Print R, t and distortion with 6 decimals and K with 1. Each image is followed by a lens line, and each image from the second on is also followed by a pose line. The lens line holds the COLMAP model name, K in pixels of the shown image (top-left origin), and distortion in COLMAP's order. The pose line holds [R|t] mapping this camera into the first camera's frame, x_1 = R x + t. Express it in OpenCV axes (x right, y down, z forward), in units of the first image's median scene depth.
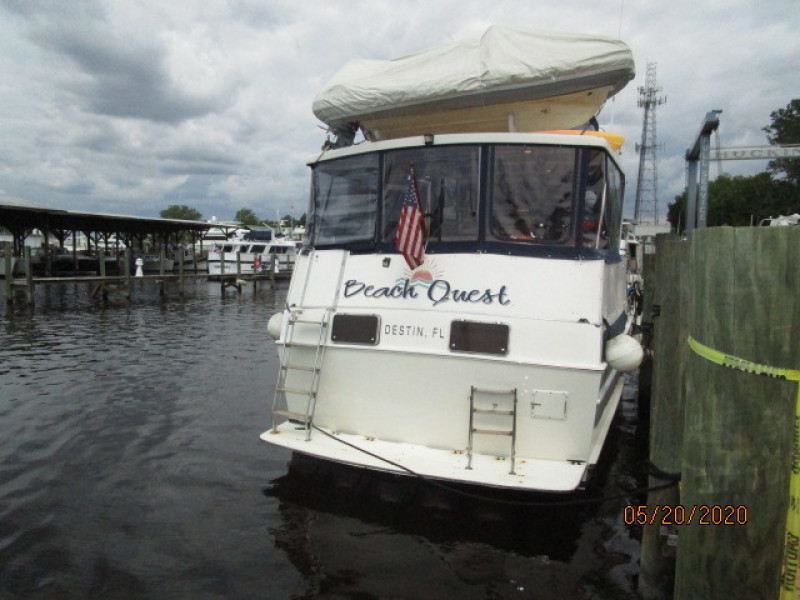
lens RADIAL K [[573.8, 0, 402.7], [0, 573.8, 298.4], [0, 0, 1]] dist [-0.028953, 0.010272]
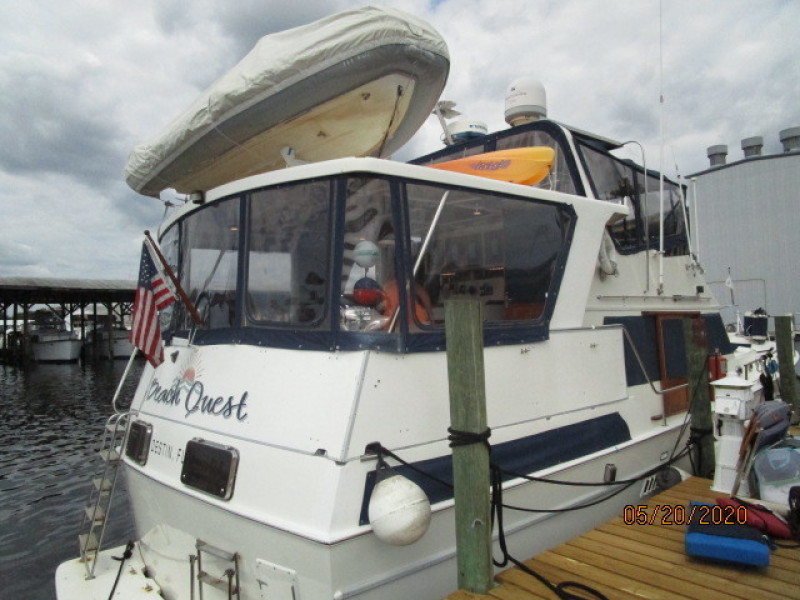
lens RADIAL K [[573.8, 0, 399.3], [0, 573.8, 298.0], [0, 0, 1]] dist [-0.028953, 0.010272]
pose [[0.907782, -0.063754, -0.414569, 0.624418], [0.017904, 0.993370, -0.113560, -0.051676], [0.419060, 0.095665, 0.902905, 0.443009]]
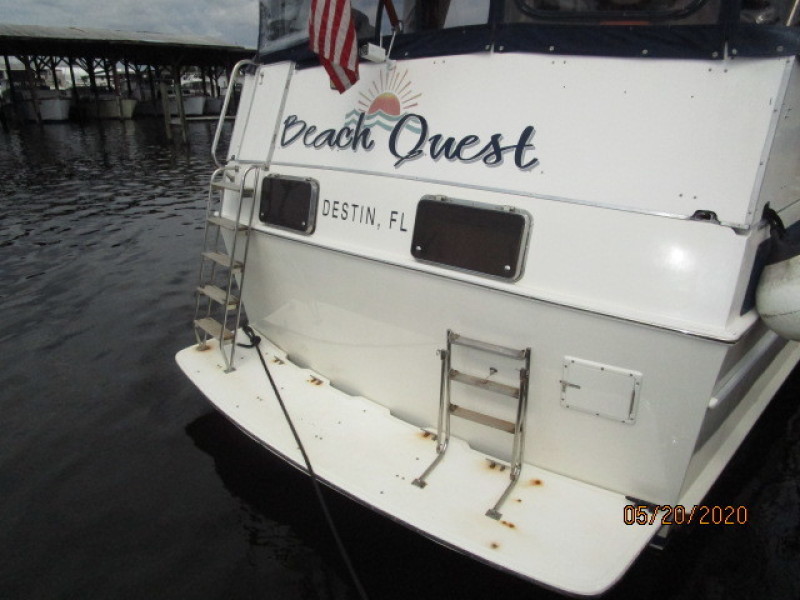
lens RADIAL K [[573.8, 0, 396.3], [0, 573.8, 299.7], [0, 0, 1]] dist [-0.028953, 0.010272]
pose [[0.943492, 0.095245, -0.317412, 0.230220], [-0.005119, 0.961883, 0.273413, -0.012813], [0.331355, -0.256338, 0.908017, 0.511928]]
